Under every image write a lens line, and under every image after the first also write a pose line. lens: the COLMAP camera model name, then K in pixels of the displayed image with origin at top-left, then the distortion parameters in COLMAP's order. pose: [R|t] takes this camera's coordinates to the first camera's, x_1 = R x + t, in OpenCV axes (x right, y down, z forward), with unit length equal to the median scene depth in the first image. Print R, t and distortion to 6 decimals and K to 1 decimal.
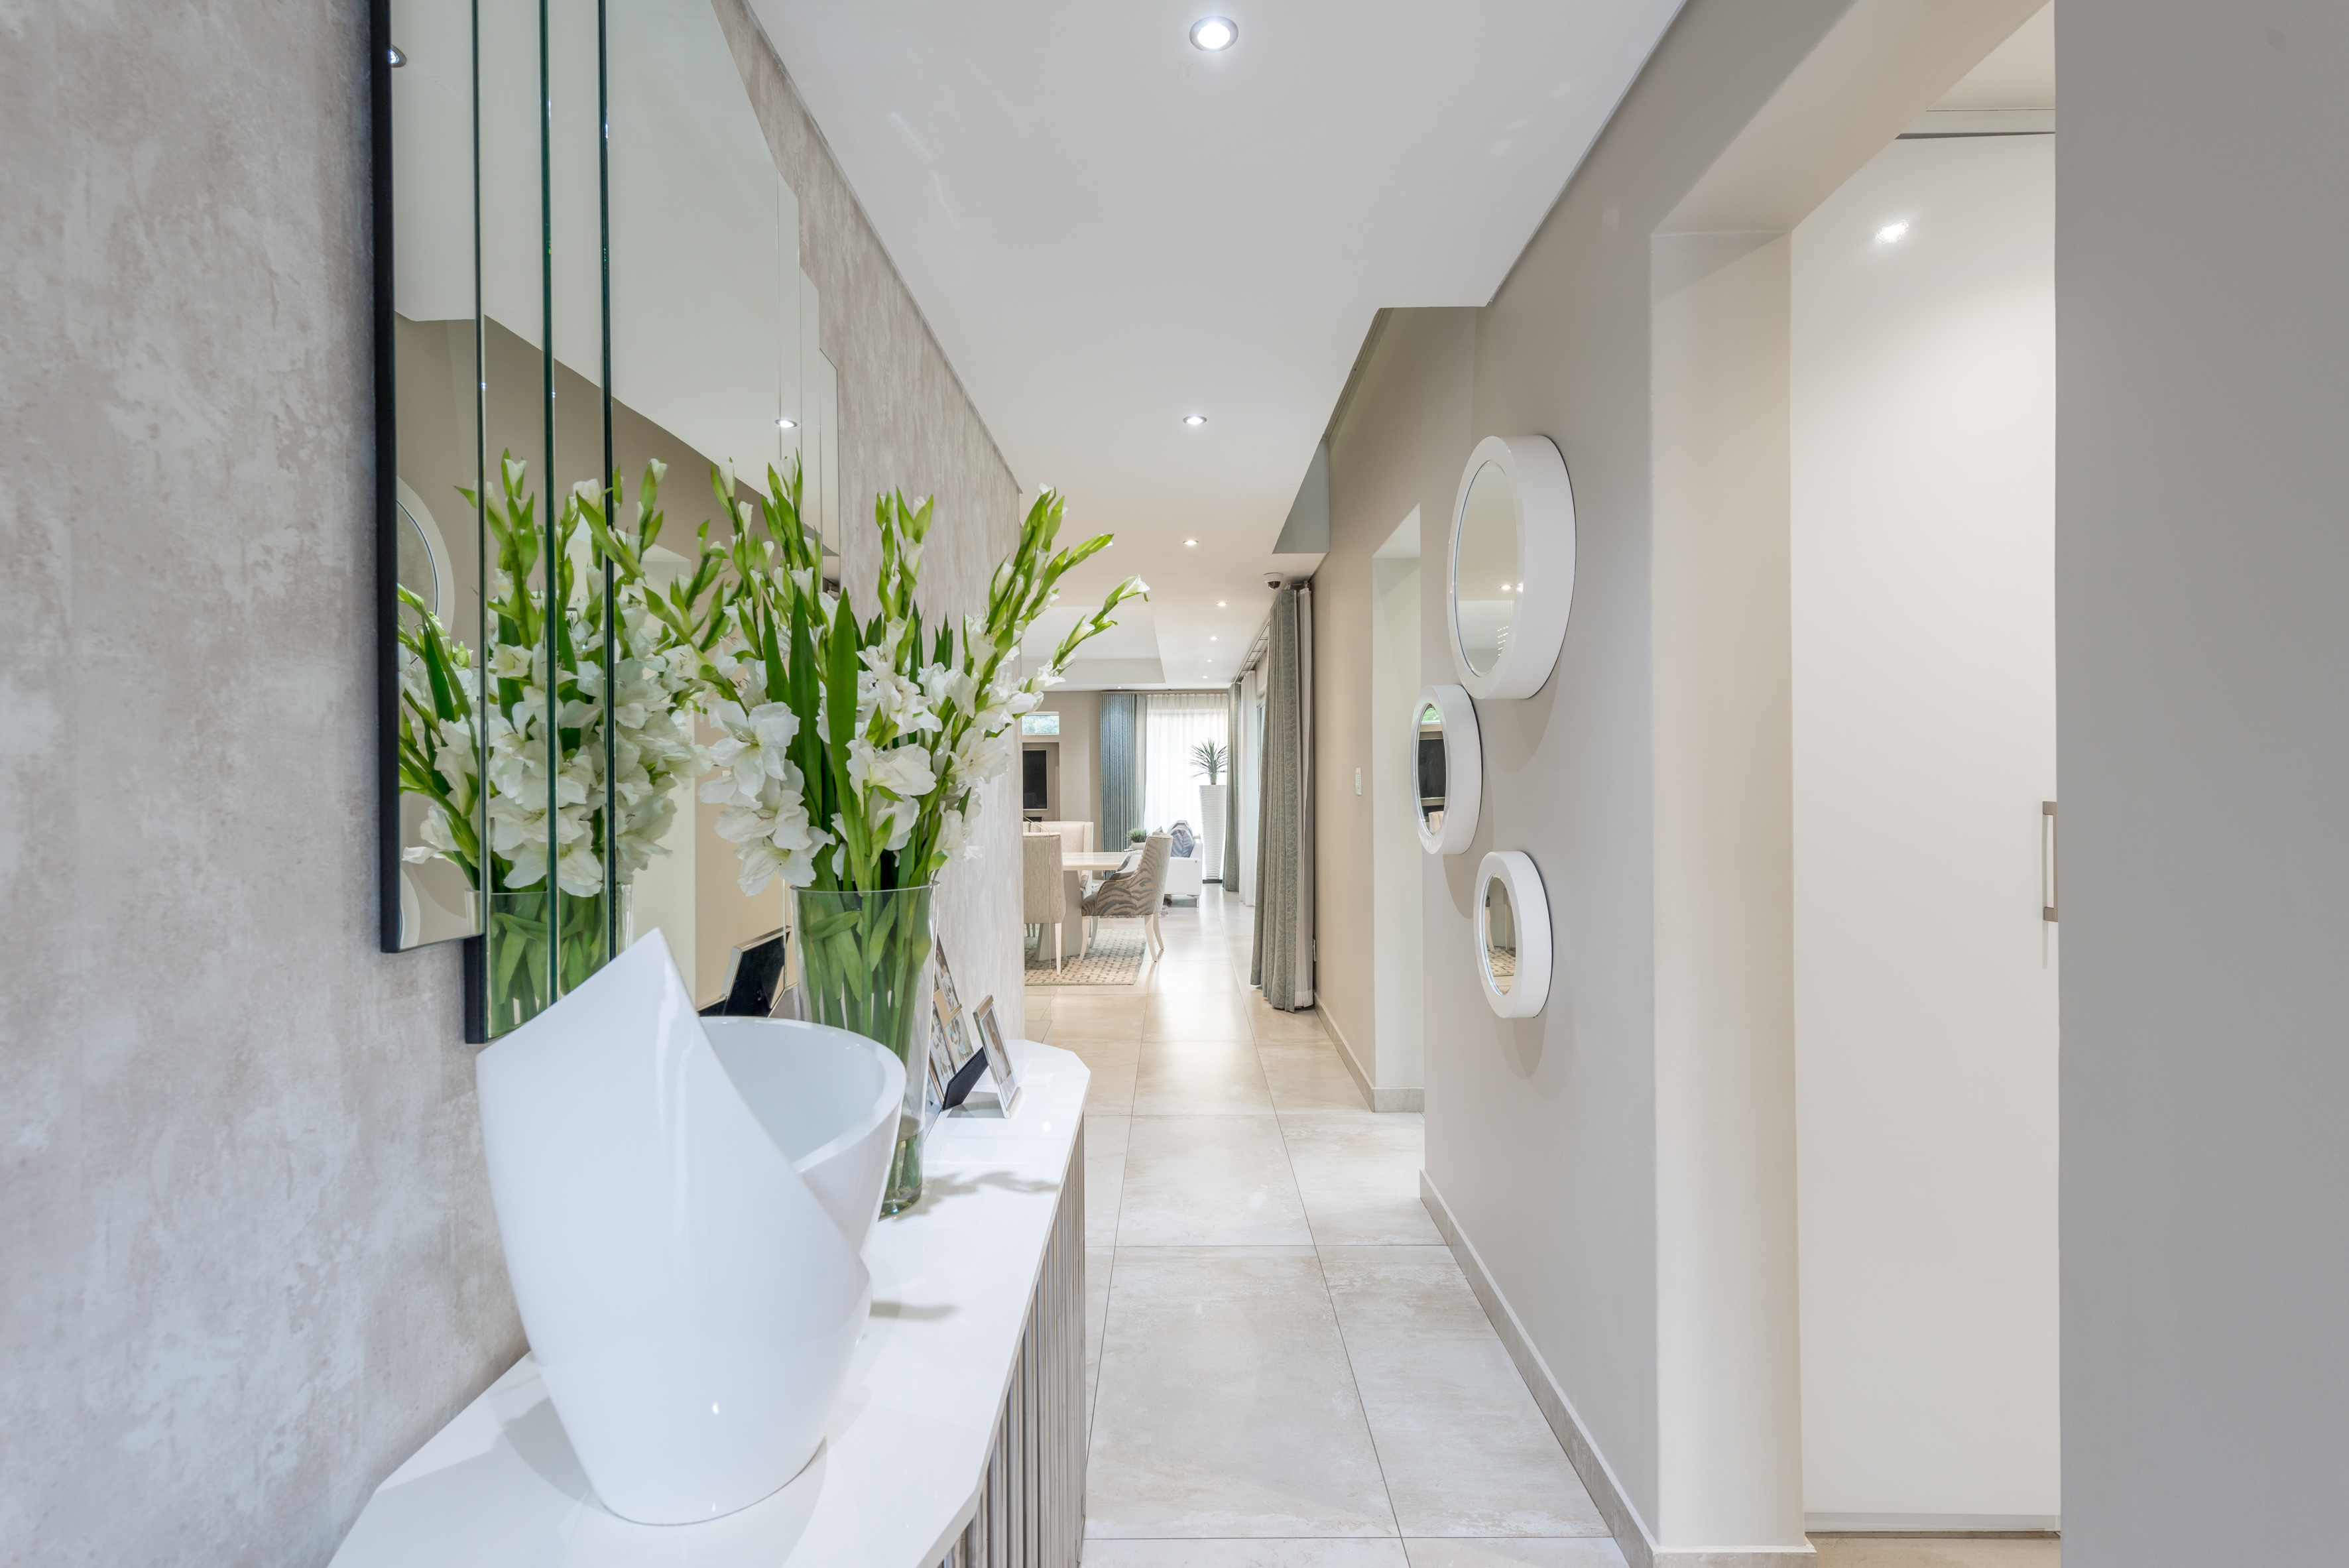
lens RADIAL K [[1033.1, 0, 1168.3], [0, 1033.1, 778.5], [0, 0, 1]] dist [0.016259, -0.000417]
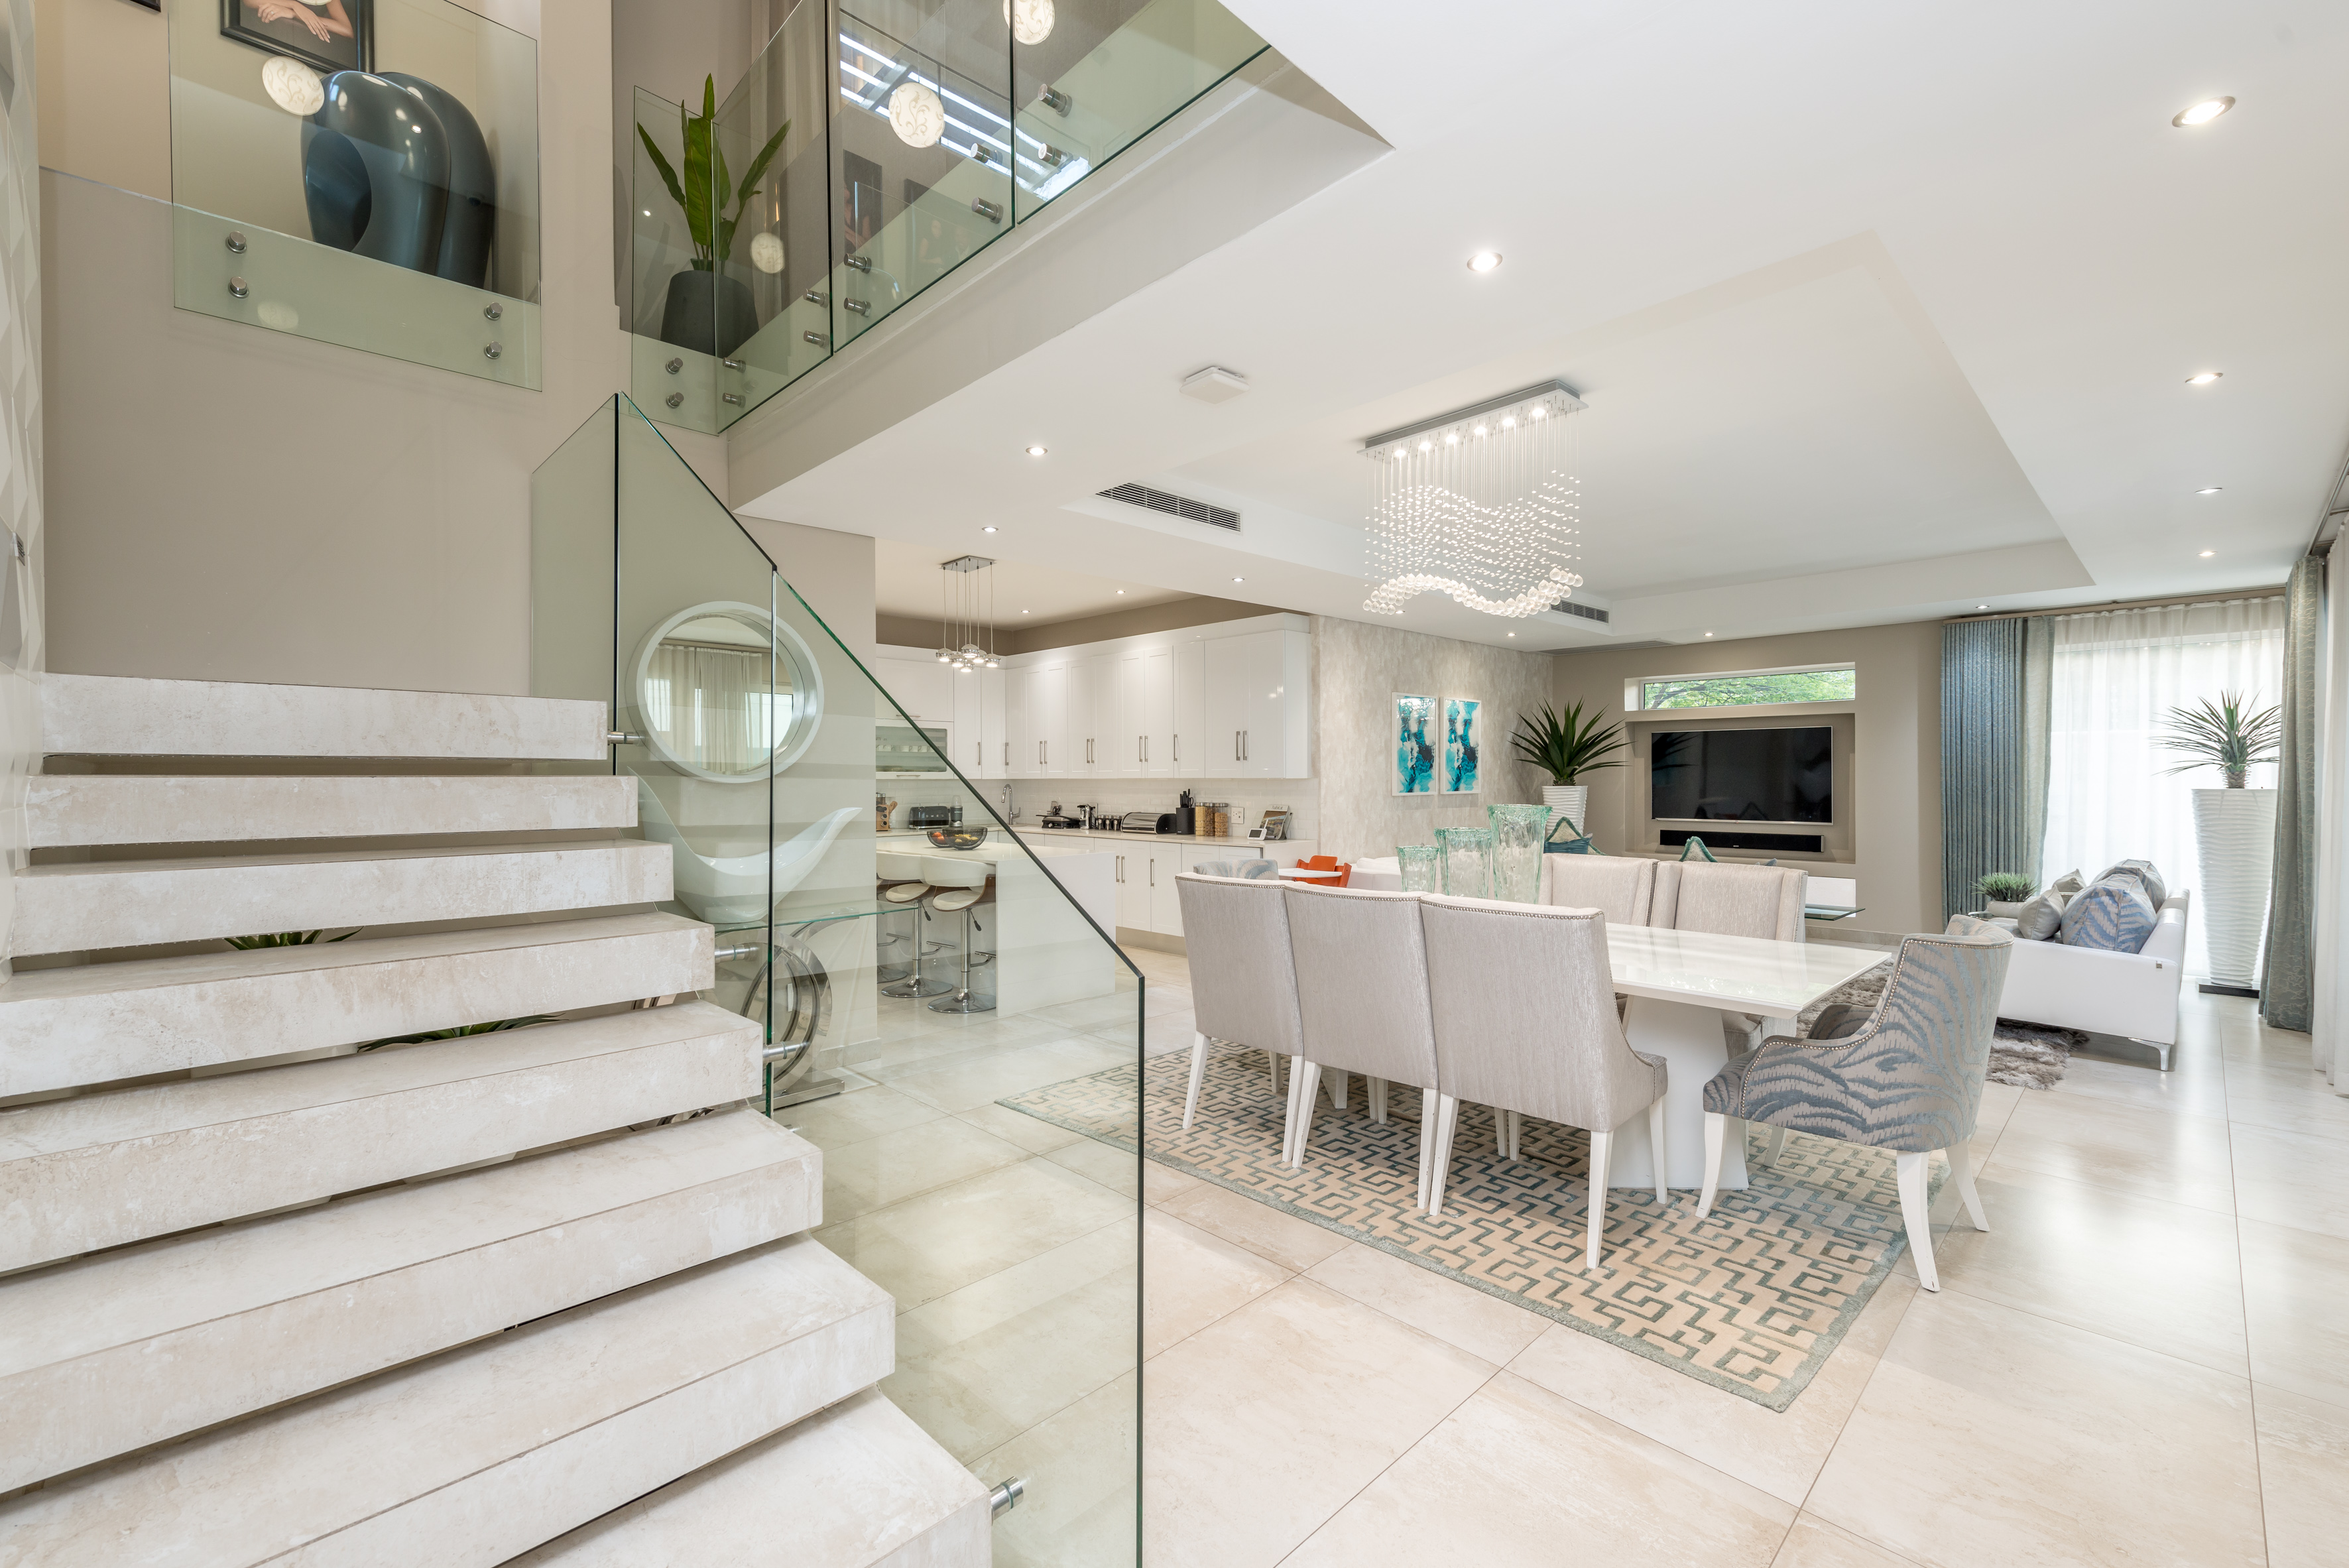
lens RADIAL K [[982.6, 0, 1173.4], [0, 982.6, 780.1], [0, 0, 1]] dist [0.024708, -0.008468]
pose [[0.703315, 0.003991, -0.710868, 0.026684], [-0.000514, 0.999987, 0.005105, -0.000030], [0.710879, -0.003225, 0.703307, 0.324390]]
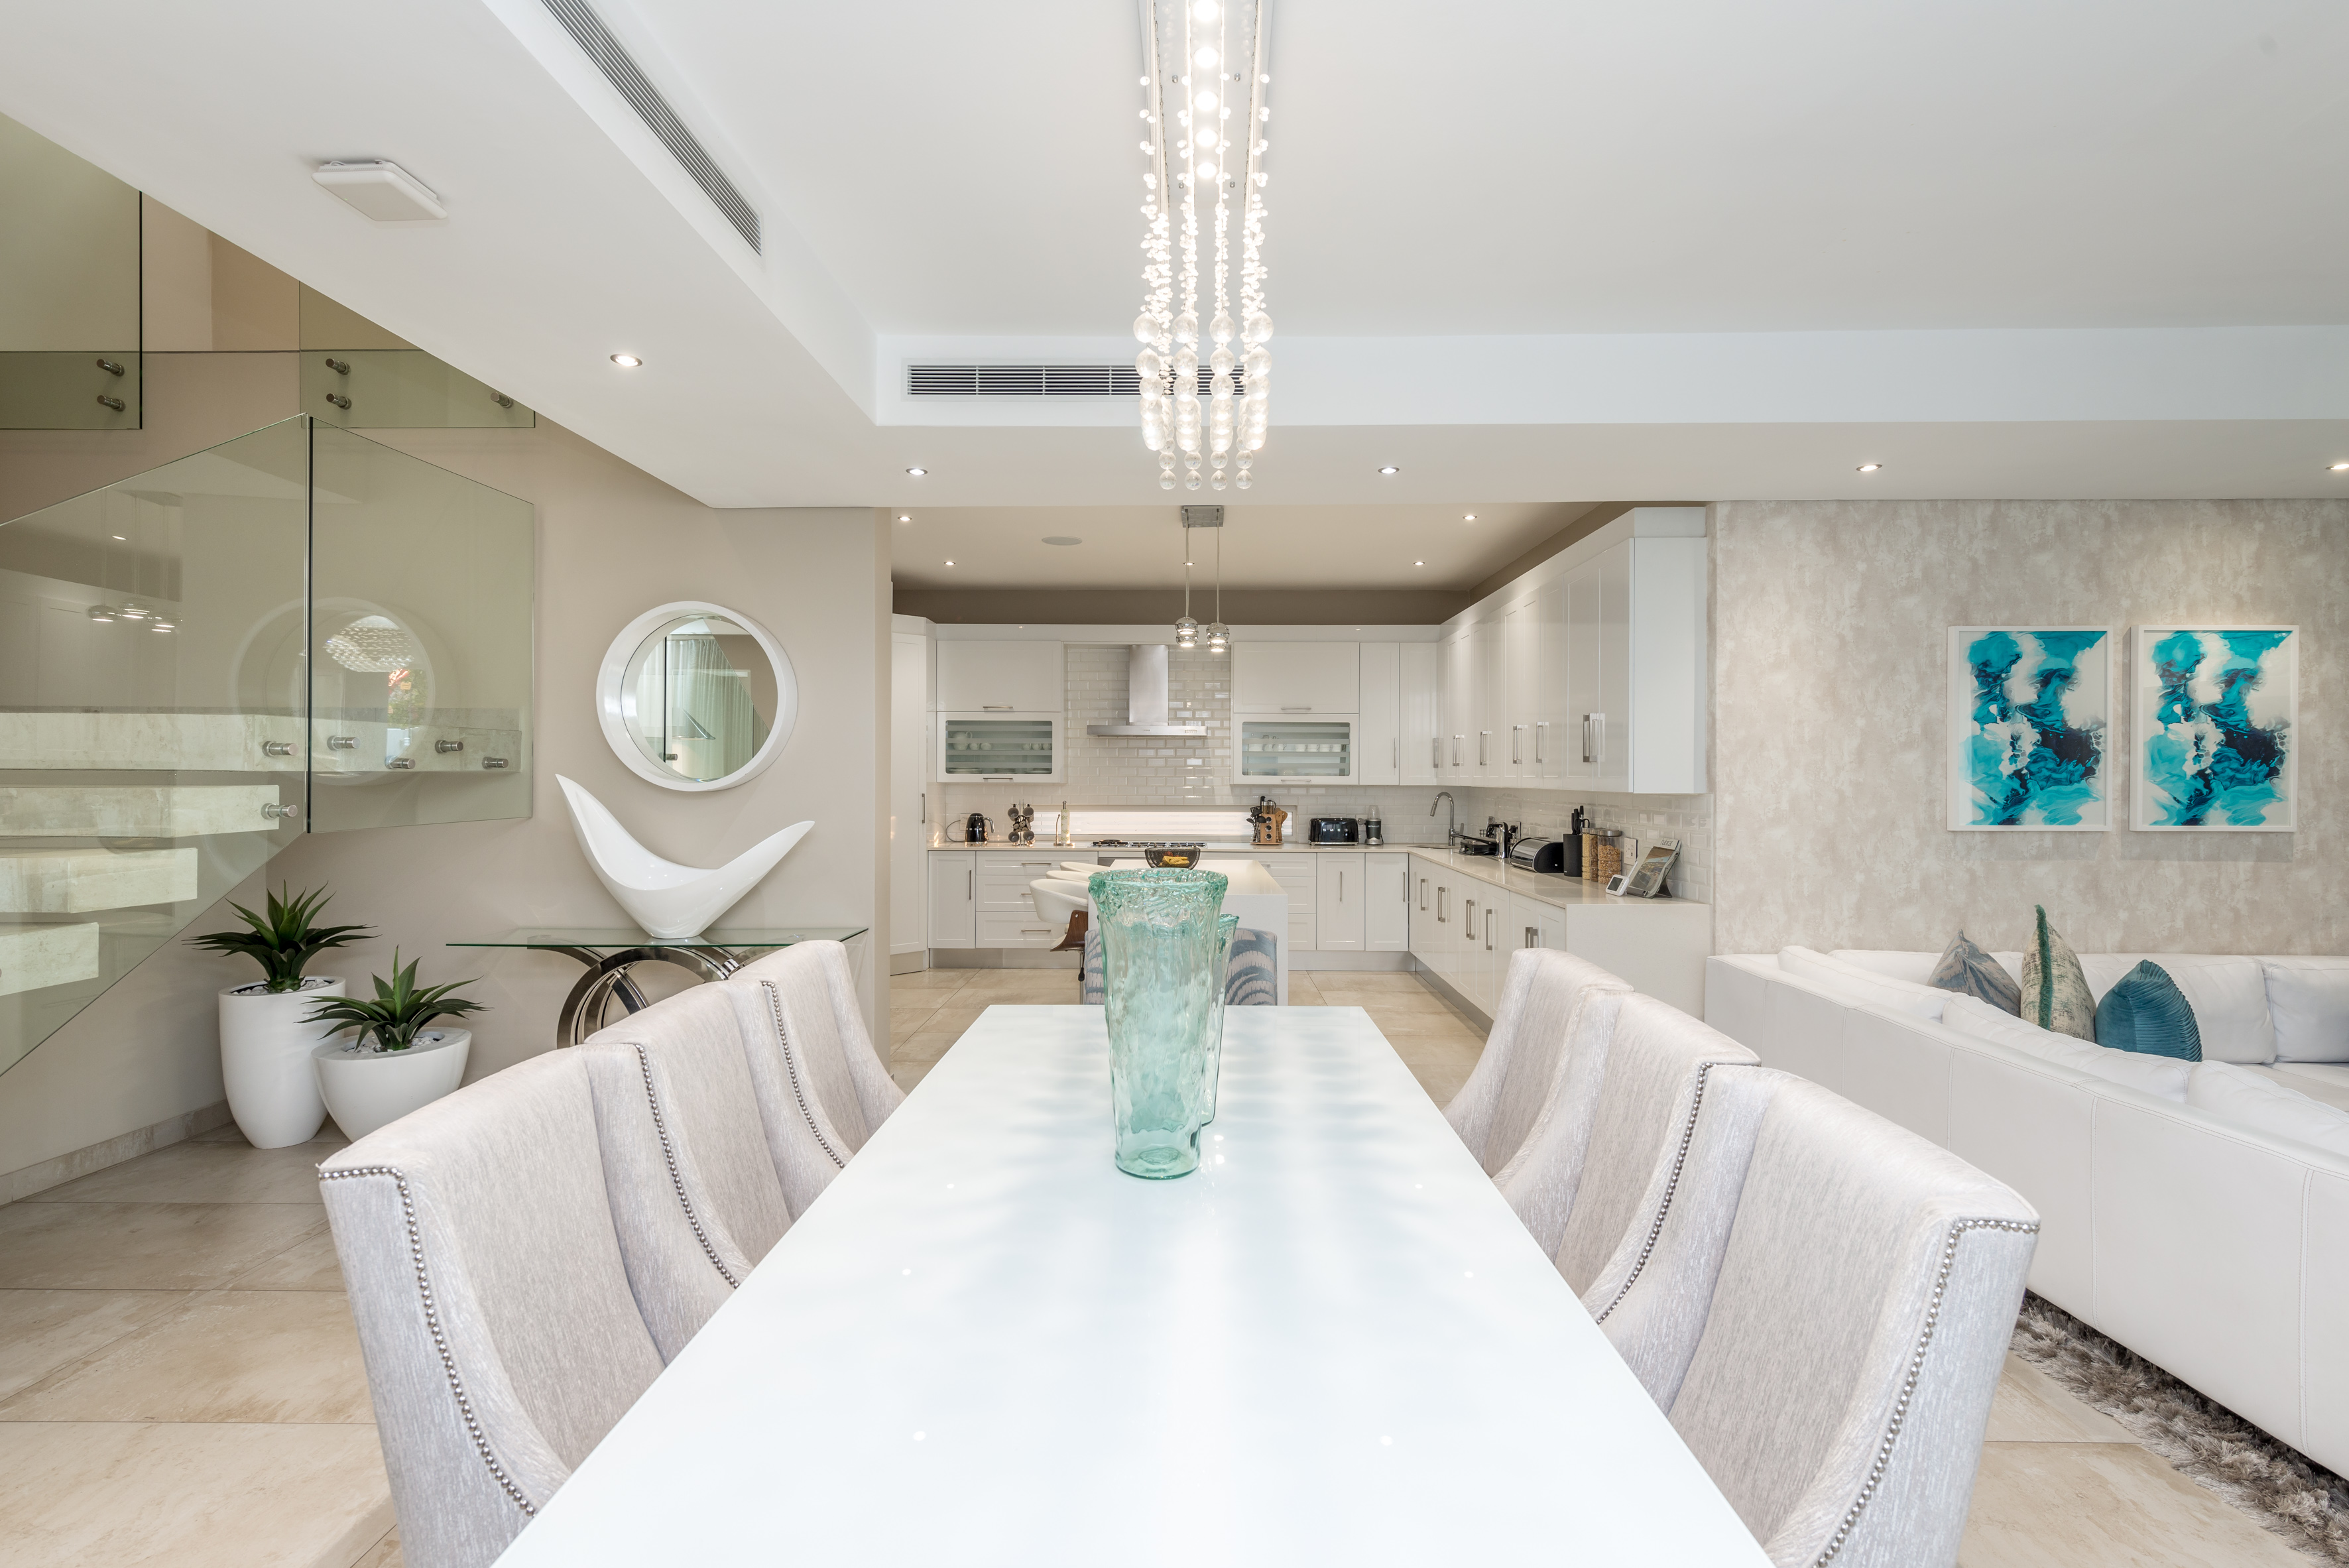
lens RADIAL K [[1071.2, 0, 1164.3], [0, 1071.2, 778.4], [0, 0, 1]] dist [0.012595, -0.005937]
pose [[-0.009749, 0.007262, -0.999926, 0.030292], [-0.005610, 0.999957, 0.007317, -0.004534], [0.999937, 0.005681, -0.009708, 0.595690]]
